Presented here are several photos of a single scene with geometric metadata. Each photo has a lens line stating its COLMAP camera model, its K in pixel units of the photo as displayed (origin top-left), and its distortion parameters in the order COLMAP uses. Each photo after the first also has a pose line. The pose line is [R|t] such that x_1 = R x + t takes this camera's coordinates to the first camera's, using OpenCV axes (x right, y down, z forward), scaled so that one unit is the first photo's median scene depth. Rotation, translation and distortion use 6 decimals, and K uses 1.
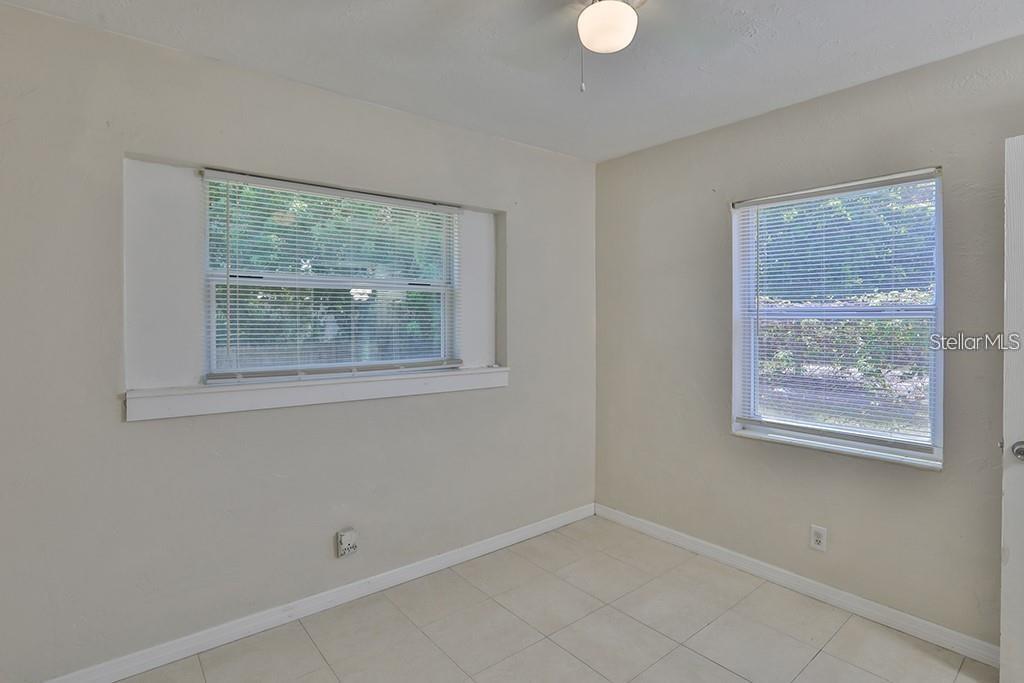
lens RADIAL K [[523.7, 0, 512.6], [0, 523.7, 327.0], [0, 0, 1]] dist [-0.000166, 0.000486]
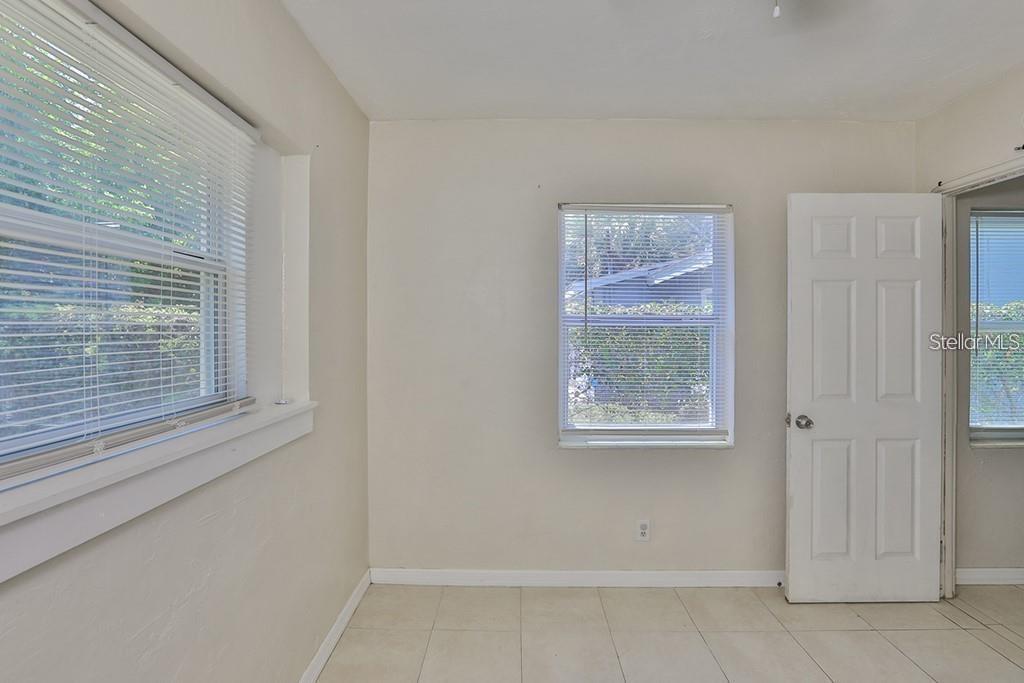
lens RADIAL K [[516.5, 0, 508.4], [0, 516.5, 336.3], [0, 0, 1]] dist [-0.026924, 0.000210]
pose [[0.648841, -0.009199, 0.760869, -0.359479], [0.007829, 0.999955, 0.005413, -0.002647], [-0.760884, 0.002445, 0.648883, 0.477716]]
